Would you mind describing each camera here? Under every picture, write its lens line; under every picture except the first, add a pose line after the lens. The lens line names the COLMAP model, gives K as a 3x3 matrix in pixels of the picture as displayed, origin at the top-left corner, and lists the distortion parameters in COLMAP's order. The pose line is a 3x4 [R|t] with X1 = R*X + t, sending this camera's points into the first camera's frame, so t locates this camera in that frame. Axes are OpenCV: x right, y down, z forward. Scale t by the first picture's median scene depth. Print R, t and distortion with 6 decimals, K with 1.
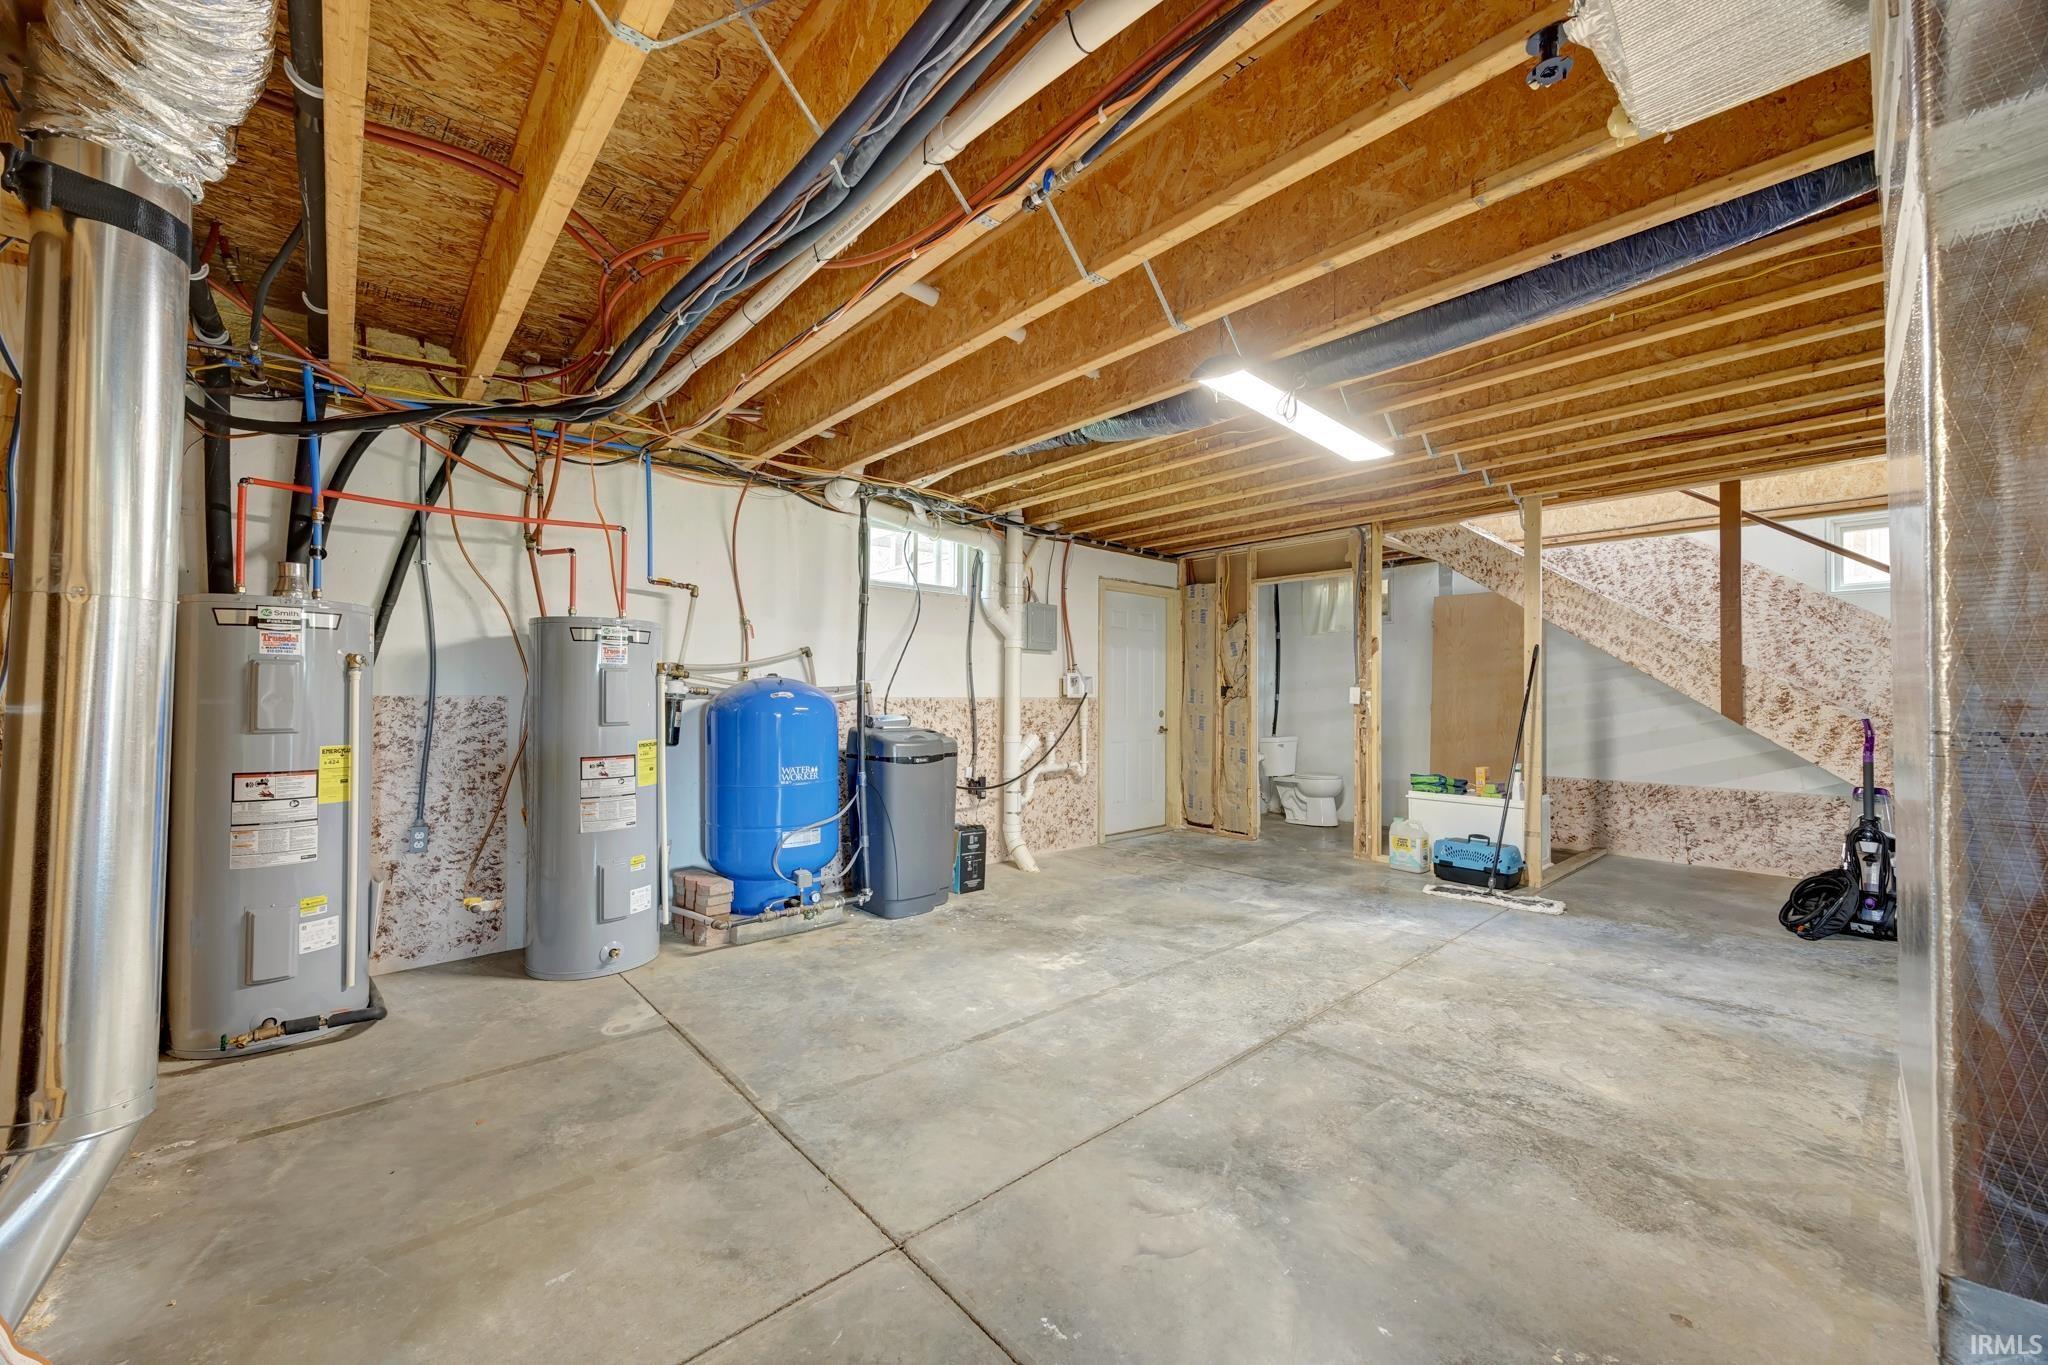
lens RADIAL K [[791.8, 0, 1024.4], [0, 791.8, 684.9], [0, 0, 1]] dist [0.000290, 0.000047]
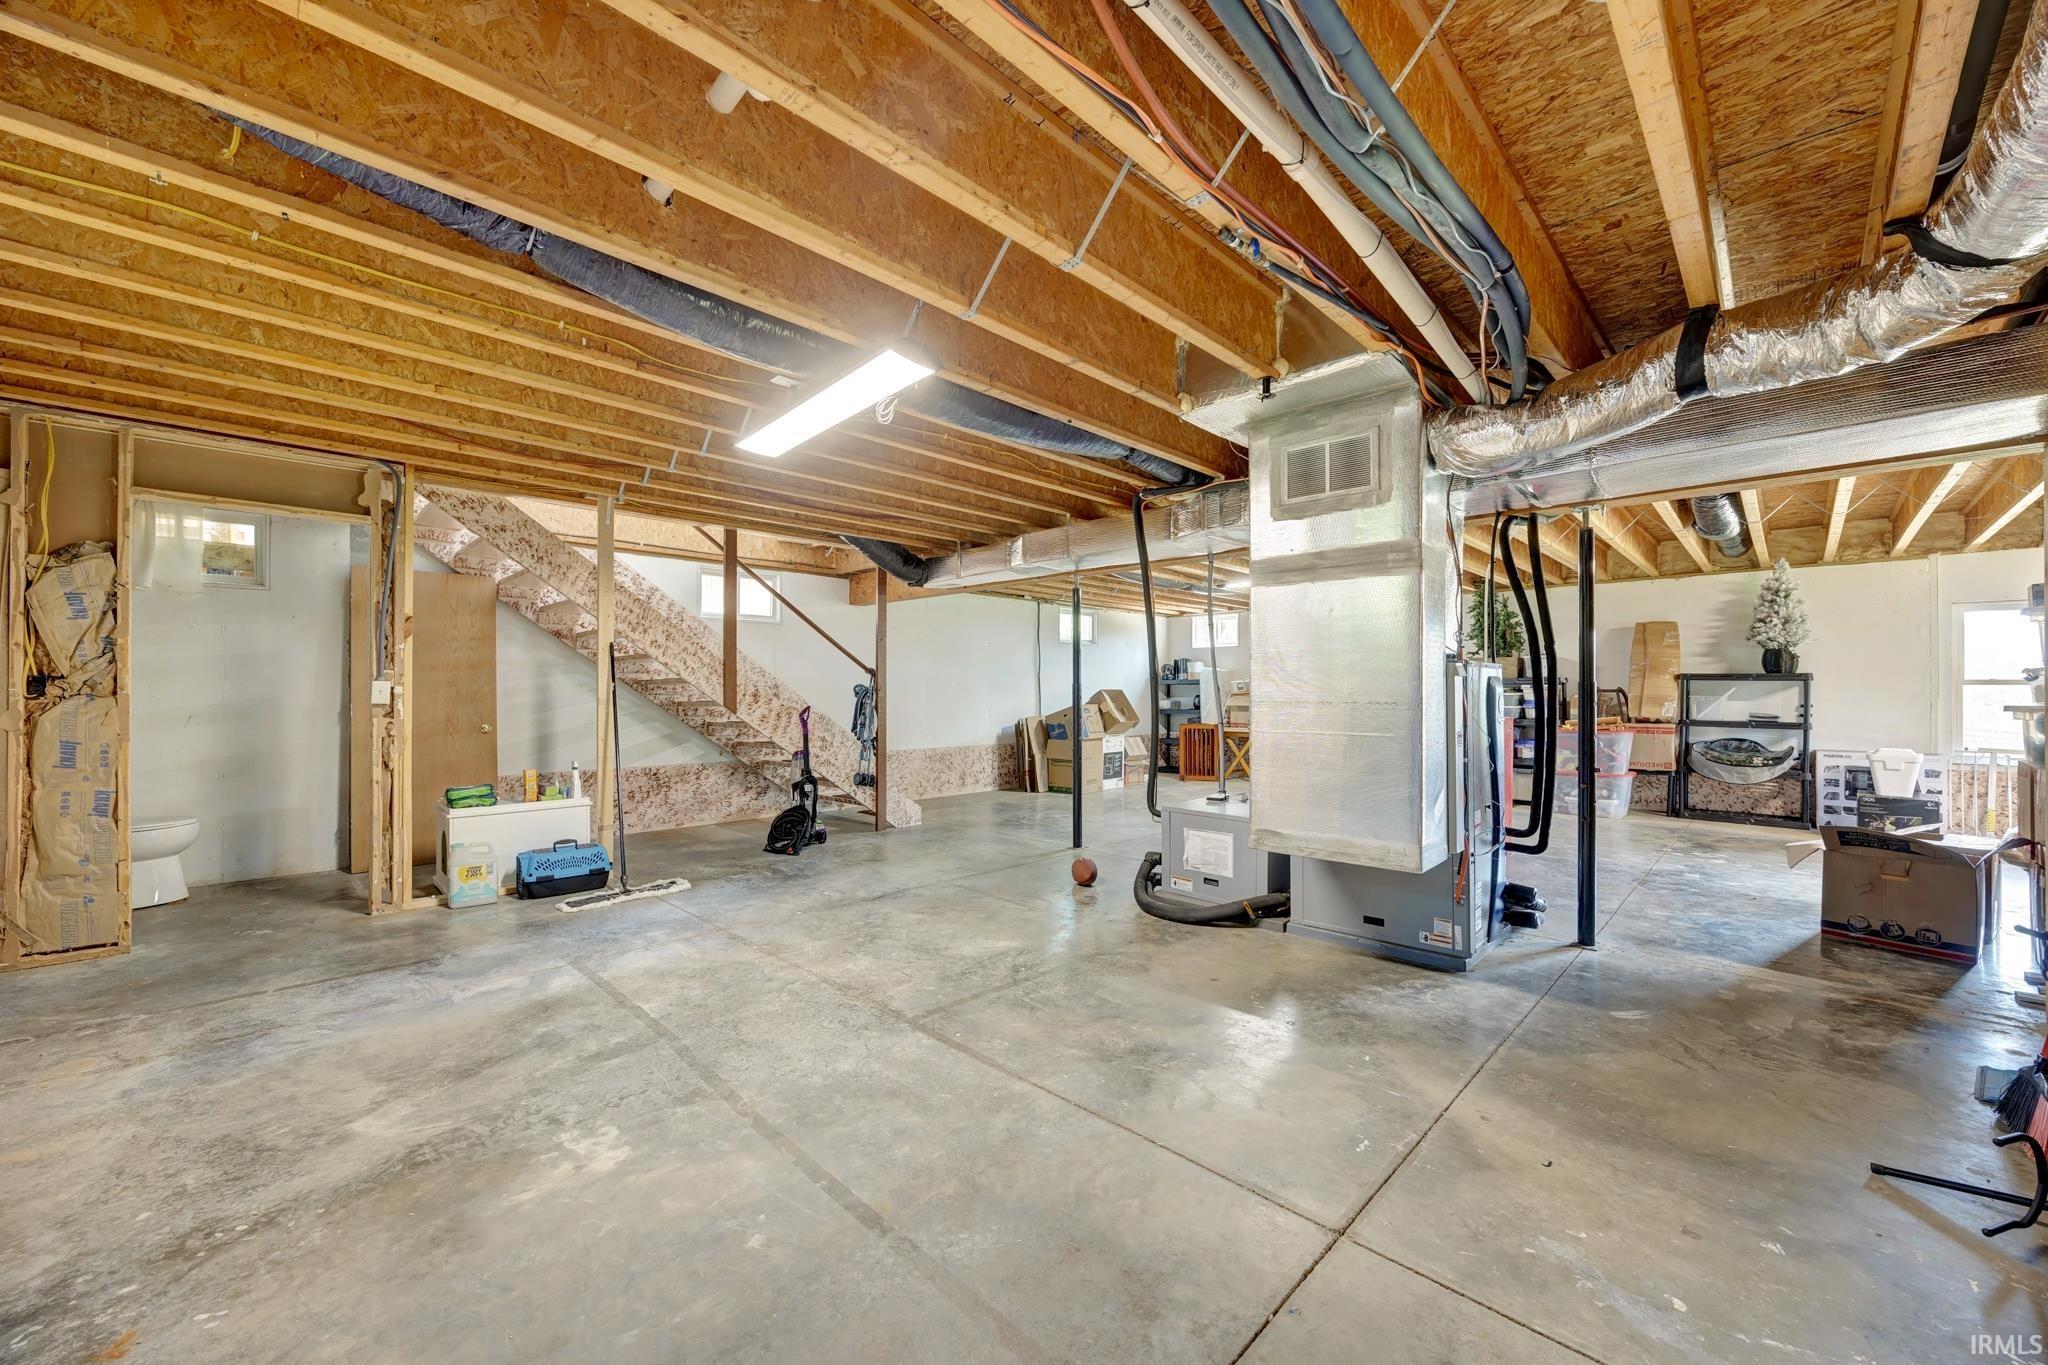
lens RADIAL K [[791.8, 0, 1024.3], [0, 791.8, 685.9], [0, 0, 1]] dist [0.000290, 0.000047]
pose [[-0.074268, 0.004378, 0.997229, -0.531550], [-0.013388, 0.999896, -0.005387, 0.005119], [-0.997148, -0.013751, -0.074202, 0.688902]]
